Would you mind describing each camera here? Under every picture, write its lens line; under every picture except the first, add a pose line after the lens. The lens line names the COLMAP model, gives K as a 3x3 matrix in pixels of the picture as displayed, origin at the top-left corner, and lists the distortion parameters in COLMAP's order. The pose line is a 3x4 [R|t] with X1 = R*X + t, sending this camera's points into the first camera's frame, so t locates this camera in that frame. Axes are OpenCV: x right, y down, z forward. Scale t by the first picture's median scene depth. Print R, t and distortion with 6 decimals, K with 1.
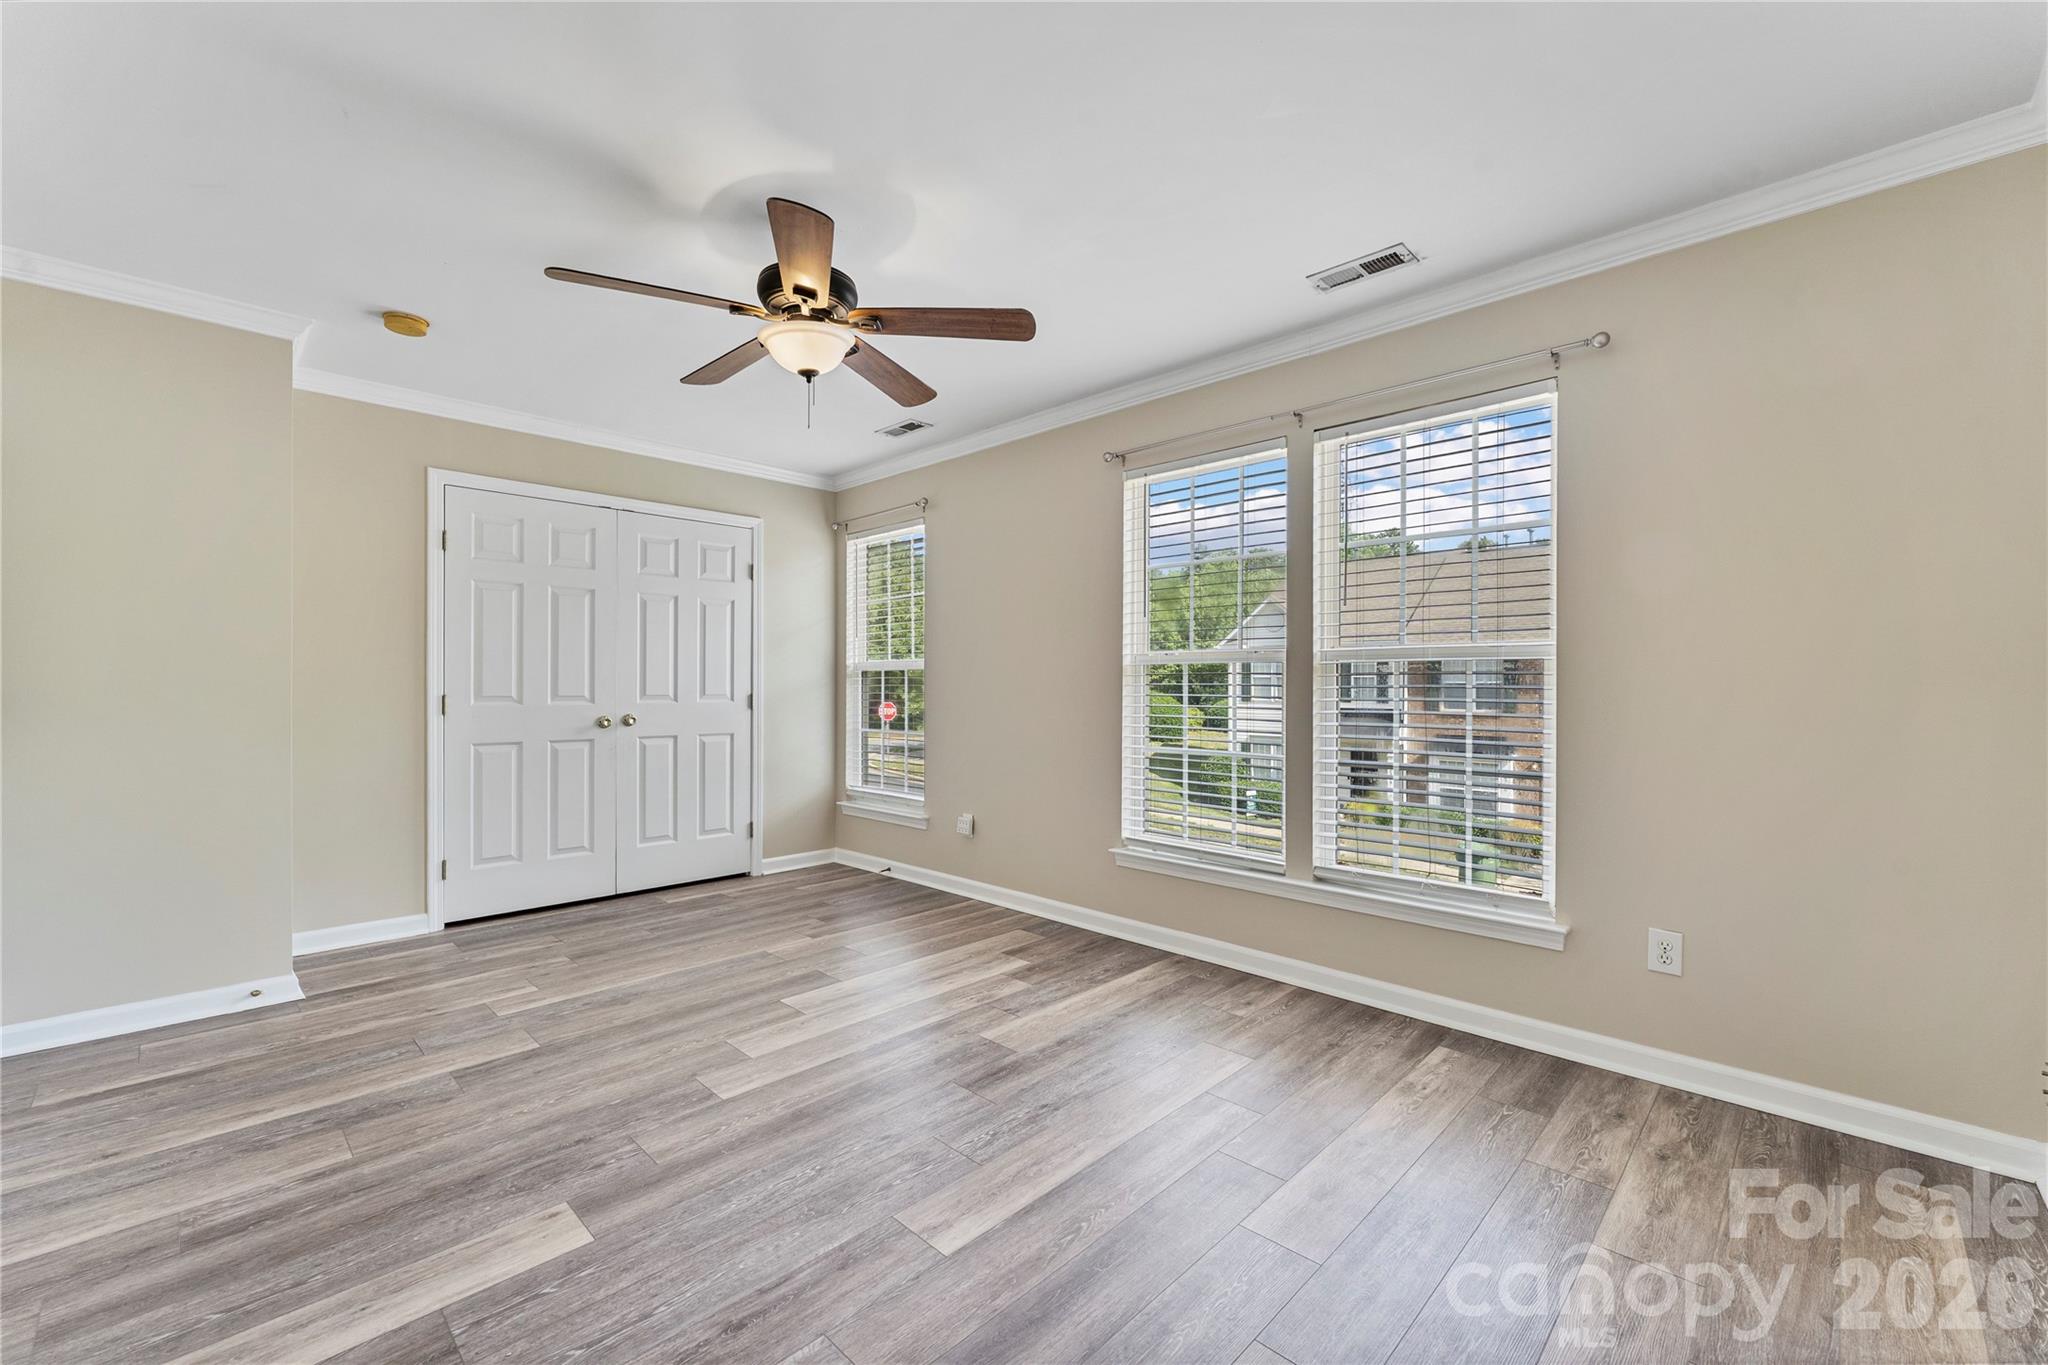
lens RADIAL K [[832.9, 0, 1021.9], [0, 832.9, 686.3], [0, 0, 1]] dist [-0.002813, -0.000437]
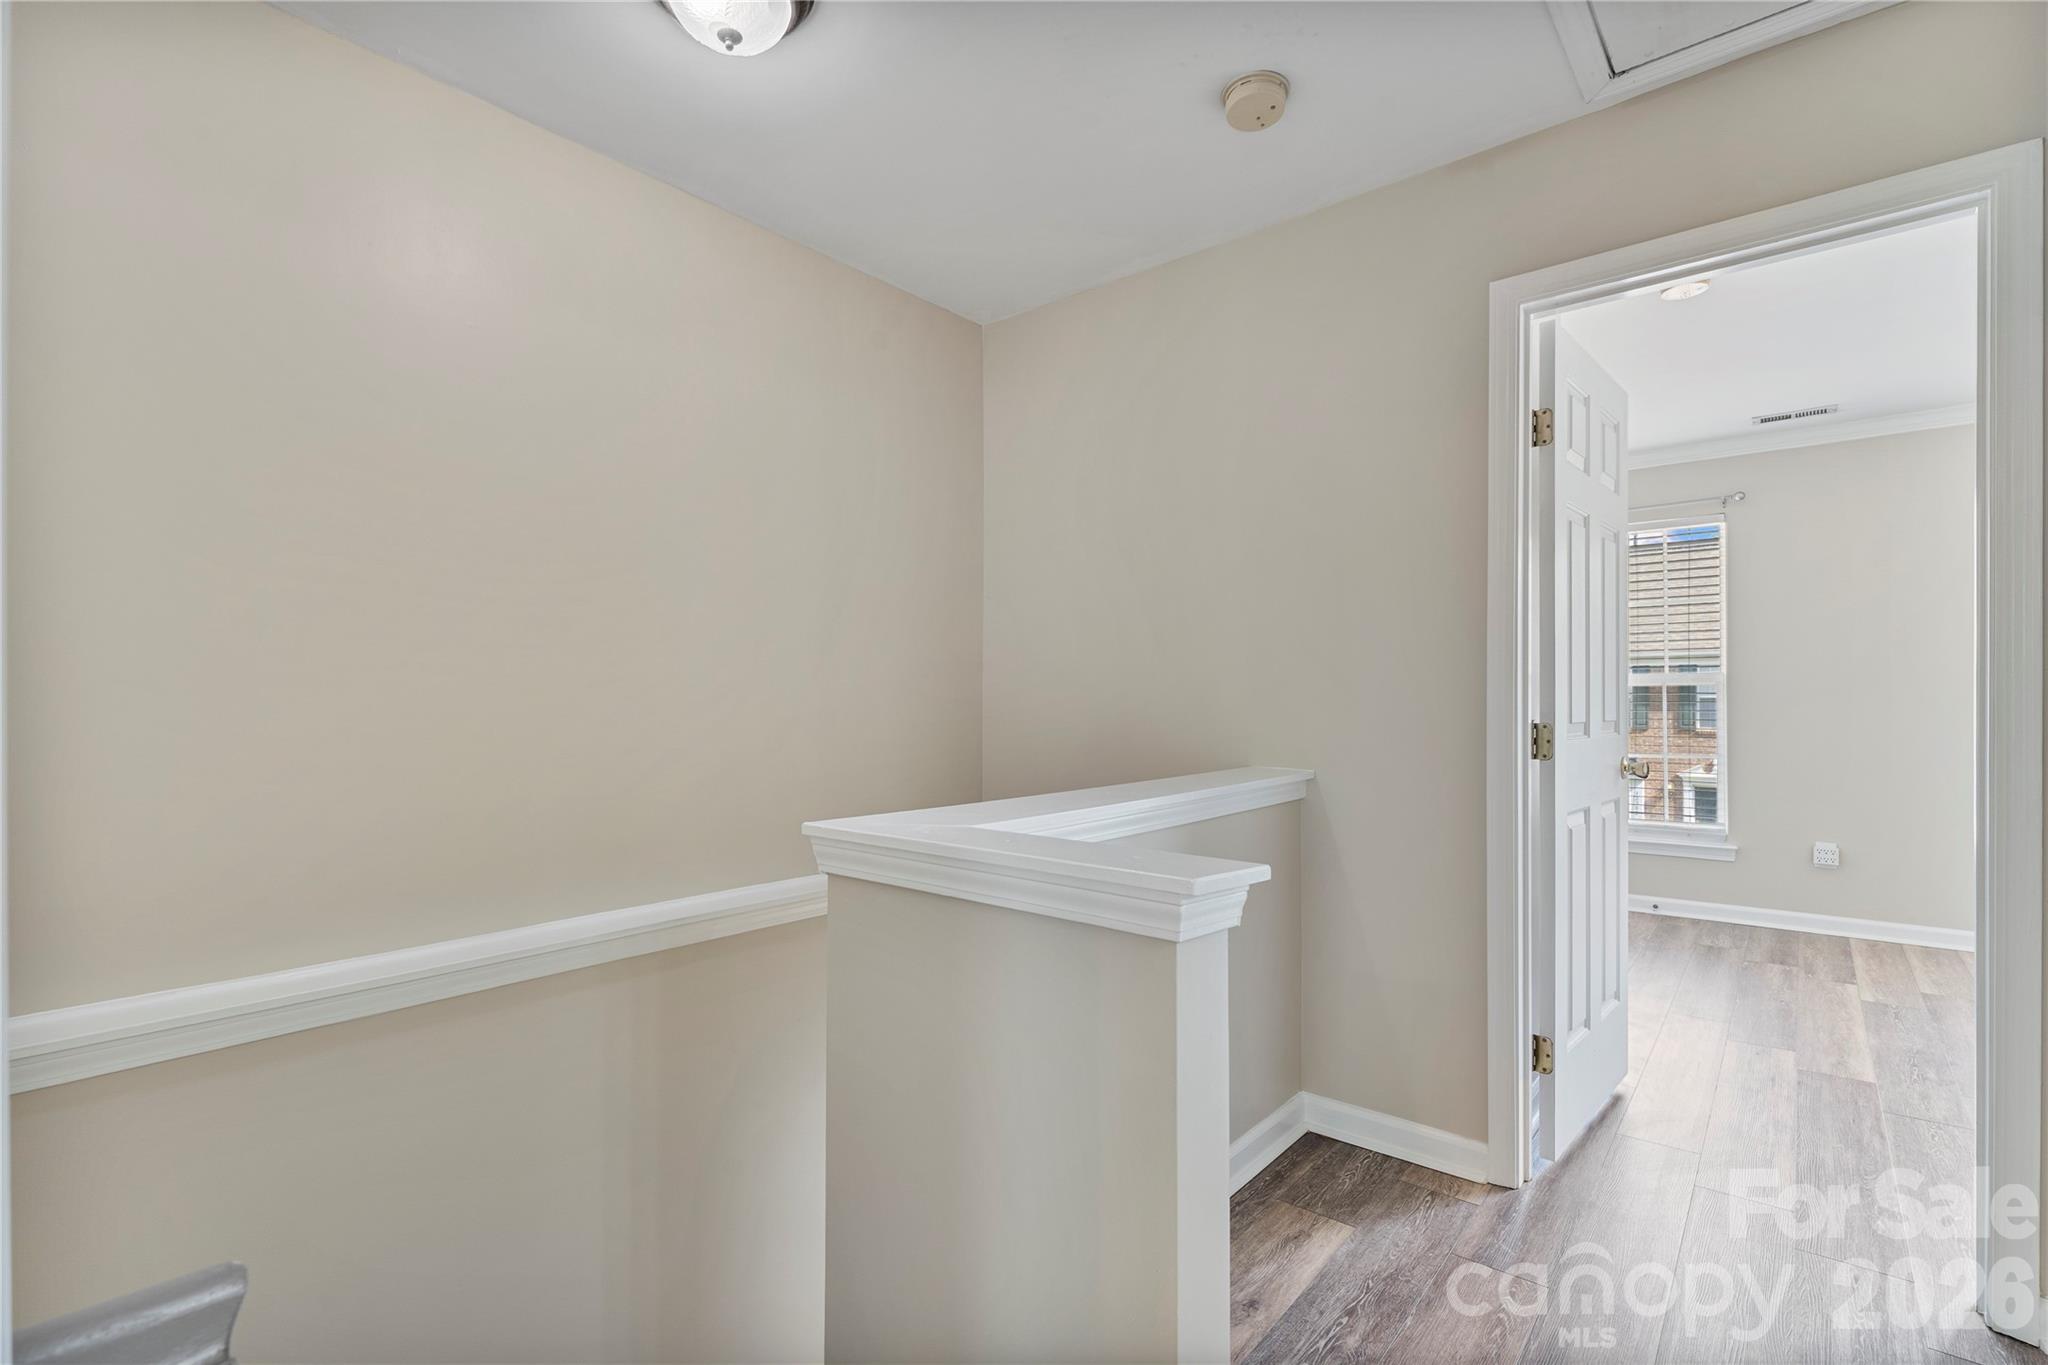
lens RADIAL K [[912.5, 0, 1034.3], [0, 912.5, 715.1], [0, 0, 1]] dist [-0.001146, -0.000192]
pose [[0.996692, -0.004606, 0.081137, -1.442716], [0.003713, 0.999931, 0.011157, -0.000713], [-0.081183, -0.010819, 0.996641, 0.119187]]
